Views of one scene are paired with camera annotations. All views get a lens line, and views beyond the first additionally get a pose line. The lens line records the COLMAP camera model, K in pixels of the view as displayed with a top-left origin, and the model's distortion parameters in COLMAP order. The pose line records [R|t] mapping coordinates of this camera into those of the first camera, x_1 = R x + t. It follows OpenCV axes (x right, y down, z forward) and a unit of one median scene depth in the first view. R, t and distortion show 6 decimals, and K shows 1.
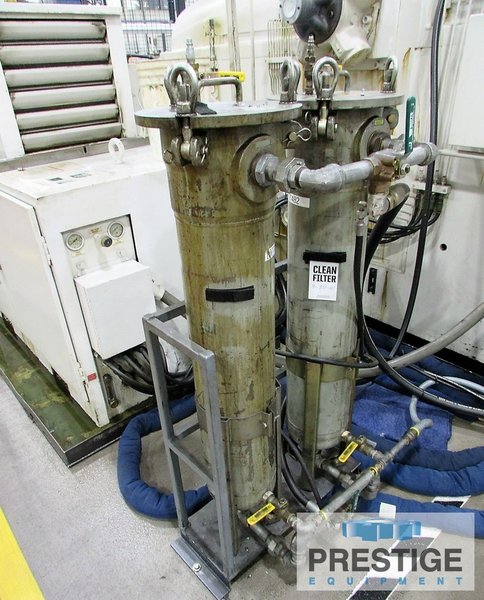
lens RADIAL K [[450.5, 0, 242.6], [0, 450.5, 325.4], [0, 0, 1]] dist [-0.078279, 0.042089]
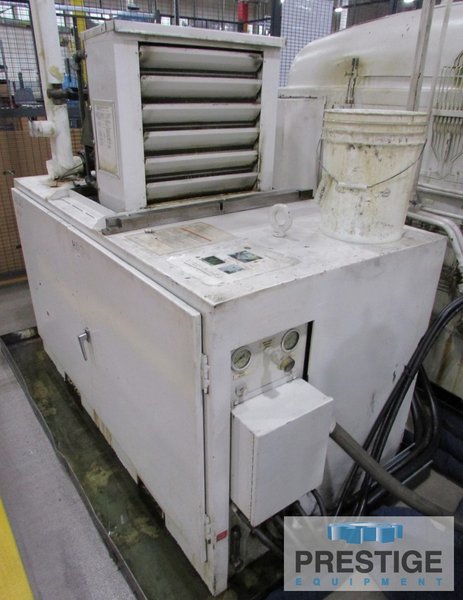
lens RADIAL K [[463.1, 0, 231.5], [0, 463.1, 300.0], [0, 0, 1]] dist [-0.104201, 0.097578]
pose [[0.992685, 0.099184, -0.068835, -0.300674], [-0.105867, 0.989196, -0.101410, -0.175194], [0.058033, 0.107956, 0.992460, 0.243730]]
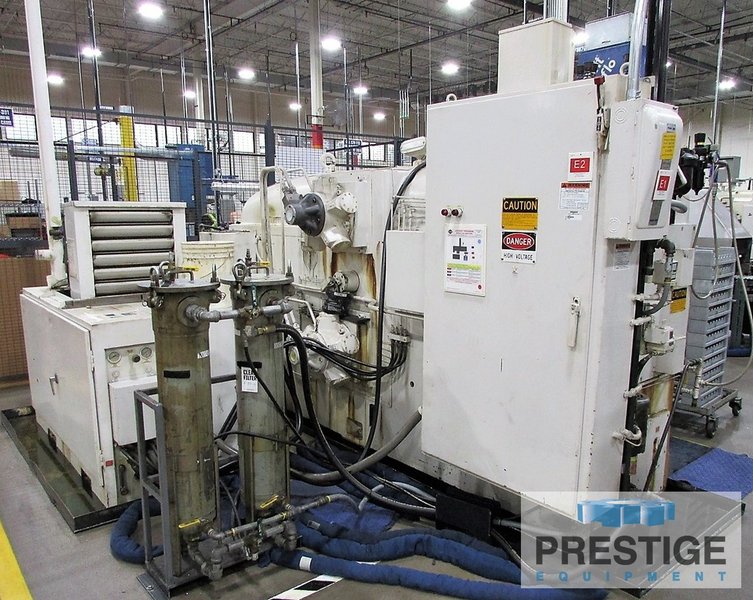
lens RADIAL K [[555.6, 0, 375.3], [0, 555.6, 312.3], [0, 0, 1]] dist [-0.051616, -0.000222]
pose [[0.998463, 0.053758, 0.013454, 0.364338], [-0.045392, 0.932653, -0.357906, 0.229977], [-0.031788, 0.356746, 0.933661, -0.613819]]
